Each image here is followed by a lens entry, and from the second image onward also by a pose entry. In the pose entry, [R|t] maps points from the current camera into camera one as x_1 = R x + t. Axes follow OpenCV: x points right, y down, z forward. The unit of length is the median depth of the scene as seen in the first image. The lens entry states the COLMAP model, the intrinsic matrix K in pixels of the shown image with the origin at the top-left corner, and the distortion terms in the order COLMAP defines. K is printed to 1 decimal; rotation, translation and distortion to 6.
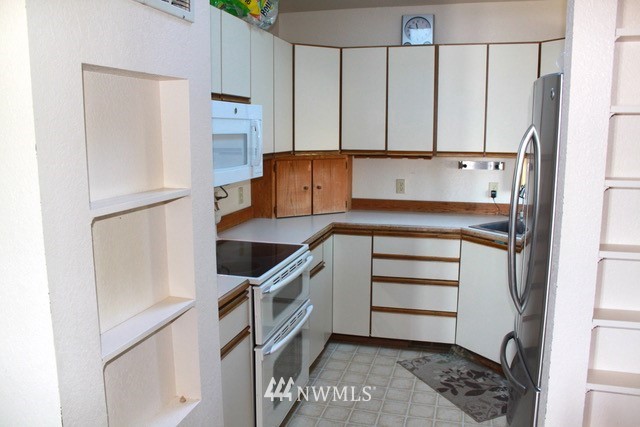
lens RADIAL K [[530.0, 0, 313.9], [0, 530.0, 215.7], [0, 0, 1]] dist [-0.155907, 0.128906]
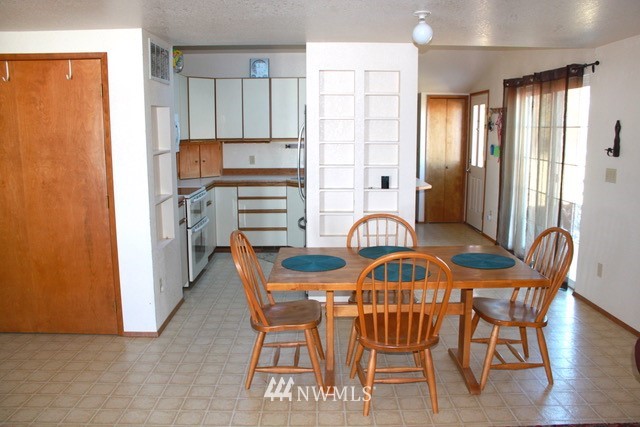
lens RADIAL K [[530.0, 0, 319.5], [0, 530.0, 213.2], [0, 0, 1]] dist [-0.155907, 0.128906]
pose [[0.958878, -0.044978, 0.280232, -0.122784], [0.045256, 0.998960, 0.005481, 0.128708], [-0.280187, 0.007427, 0.959917, -0.757013]]
